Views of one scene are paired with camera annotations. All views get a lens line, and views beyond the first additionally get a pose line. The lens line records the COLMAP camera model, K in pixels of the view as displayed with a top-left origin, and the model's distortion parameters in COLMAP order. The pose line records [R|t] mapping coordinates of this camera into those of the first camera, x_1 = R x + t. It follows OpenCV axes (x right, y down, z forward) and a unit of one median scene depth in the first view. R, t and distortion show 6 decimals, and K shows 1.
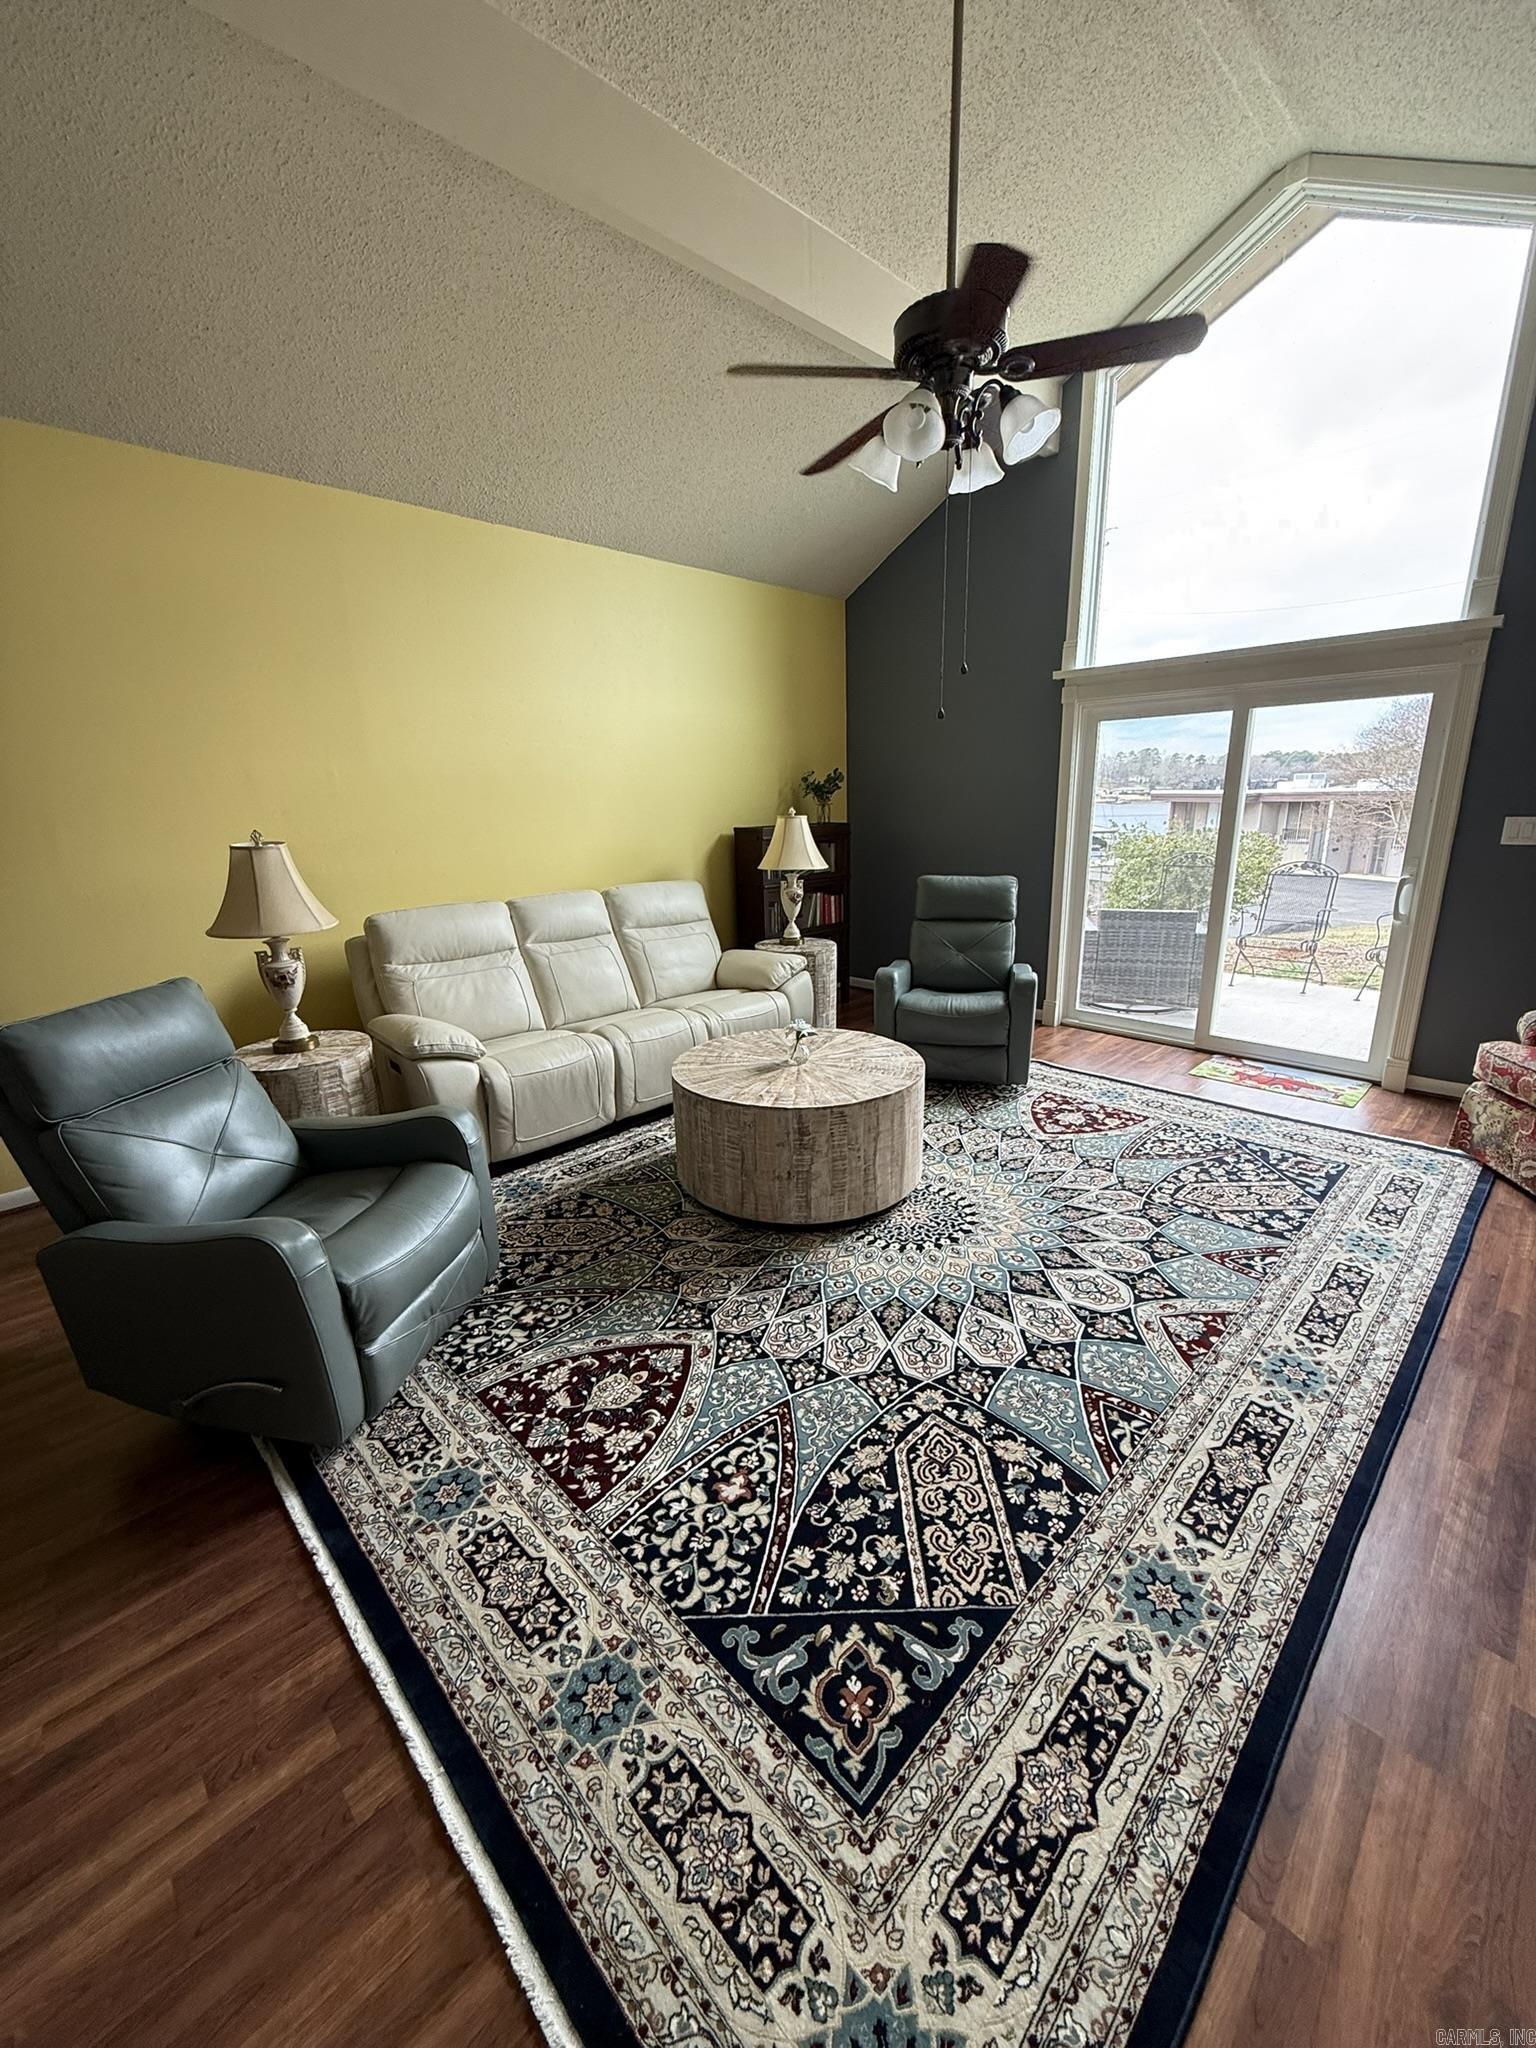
lens RADIAL K [[813.5, 0, 765.8], [0, 813.5, 1018.6], [0, 0, 1]] dist [-0.000415, 0.000186]
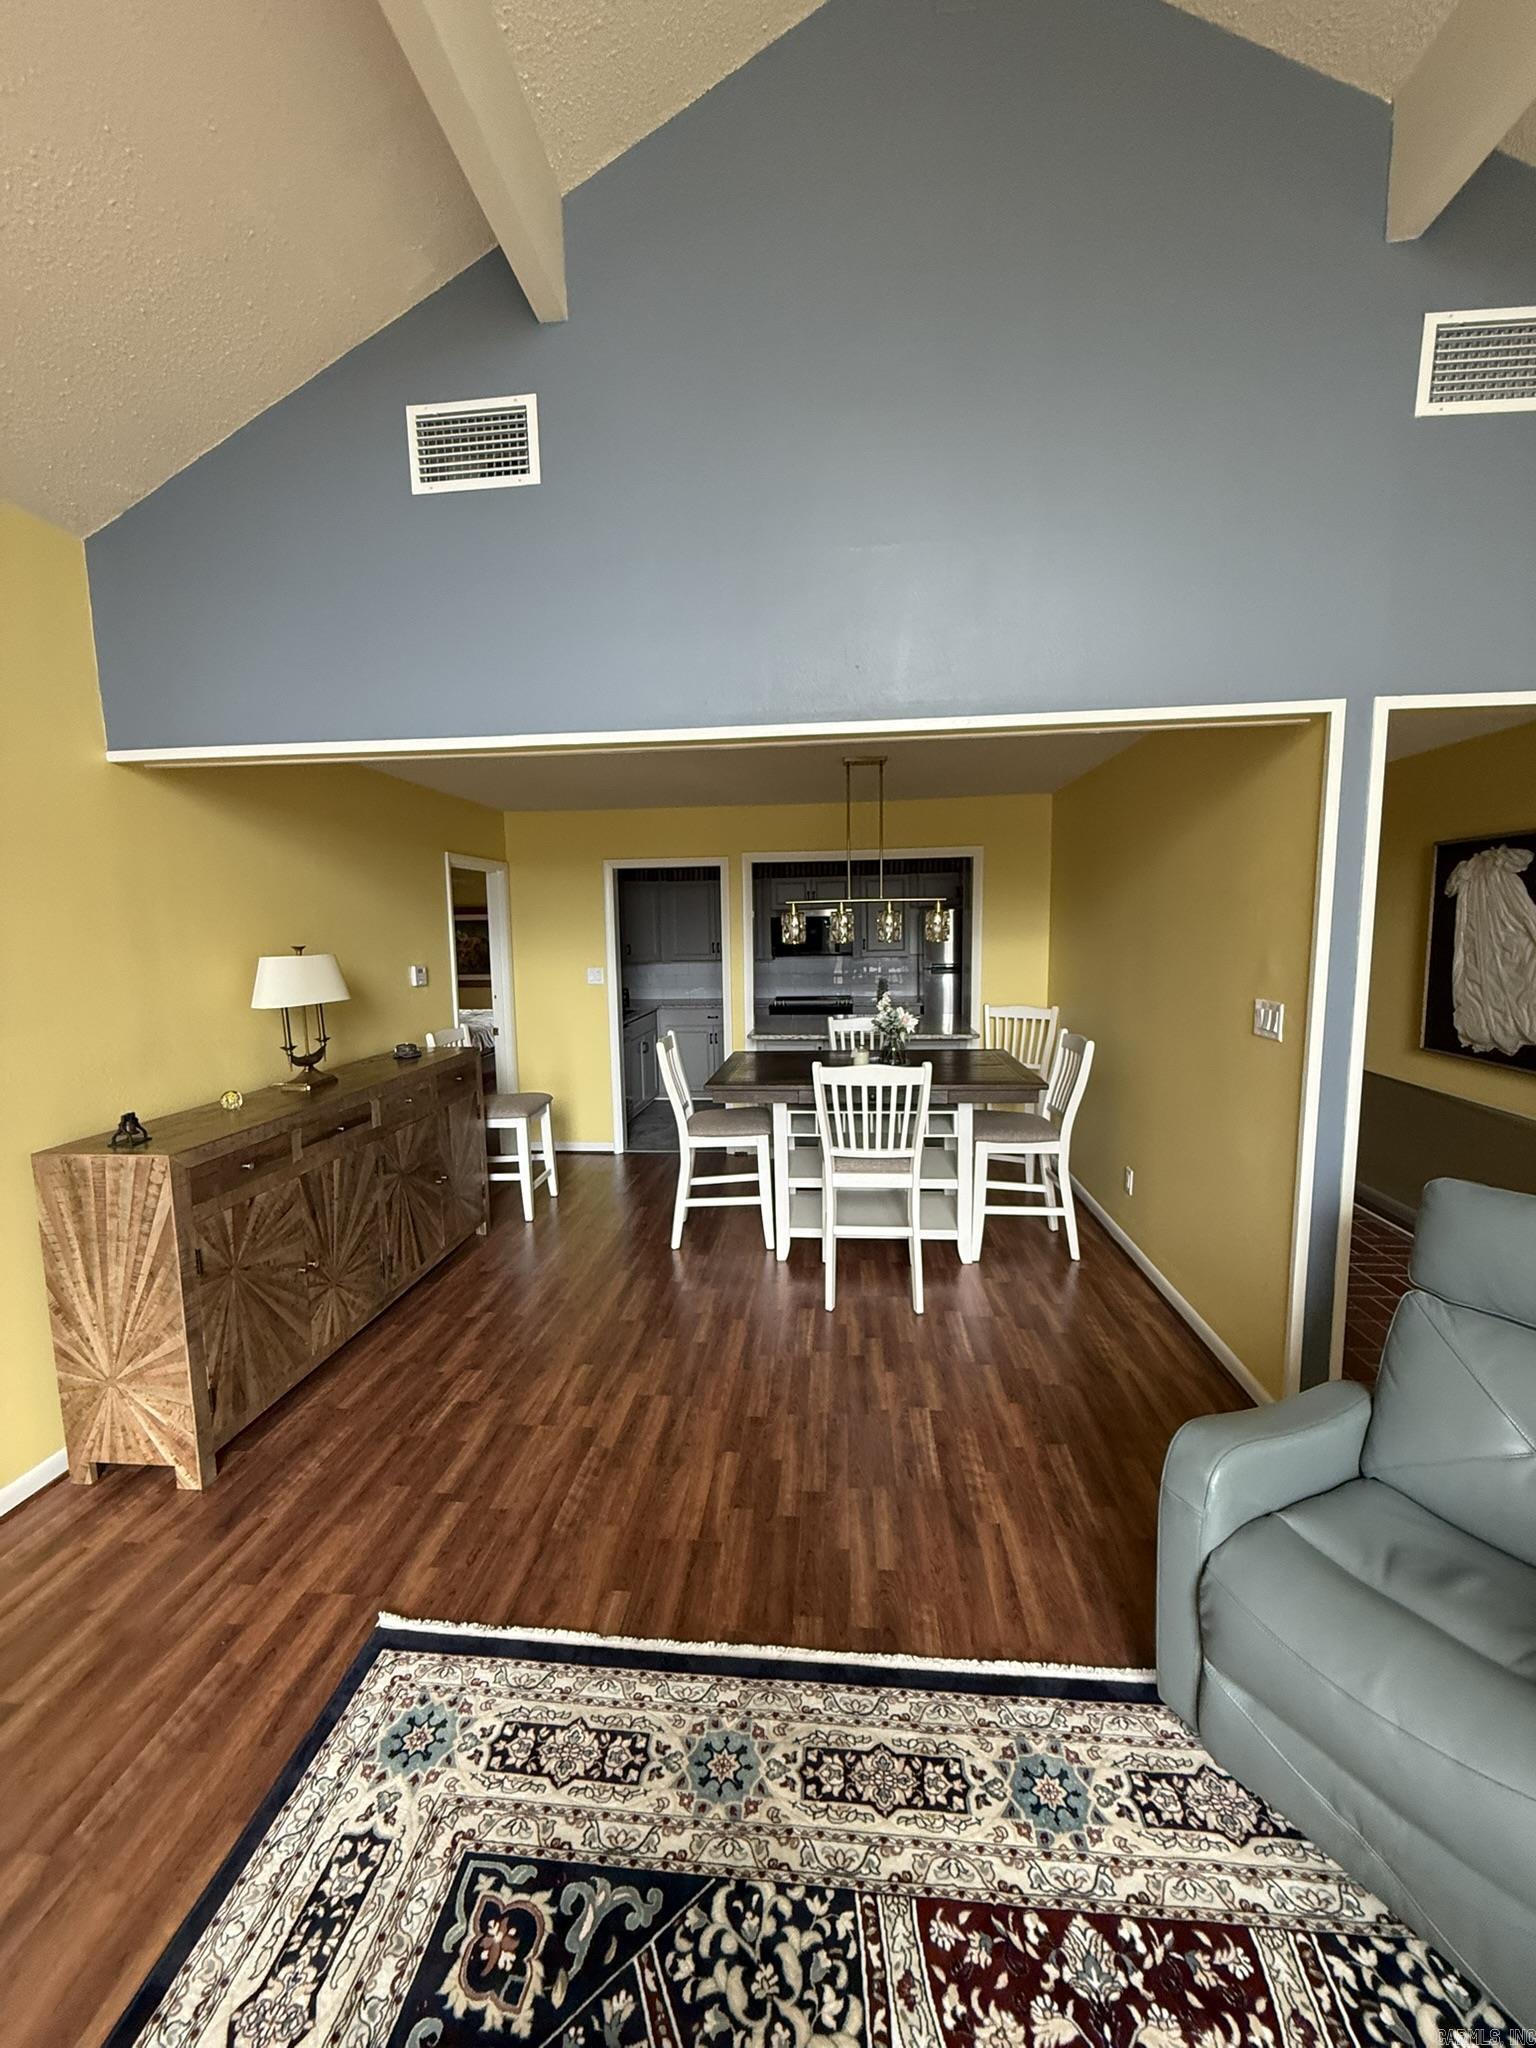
lens RADIAL K [[813.5, 0, 765.8], [0, 813.5, 1018.6], [0, 0, 1]] dist [-0.000415, 0.000186]
pose [[-0.761770, 0.114059, -0.637727, 0.299416], [-0.132827, 0.935970, 0.326064, -0.429302], [0.634084, 0.333093, -0.697844, 1.266316]]
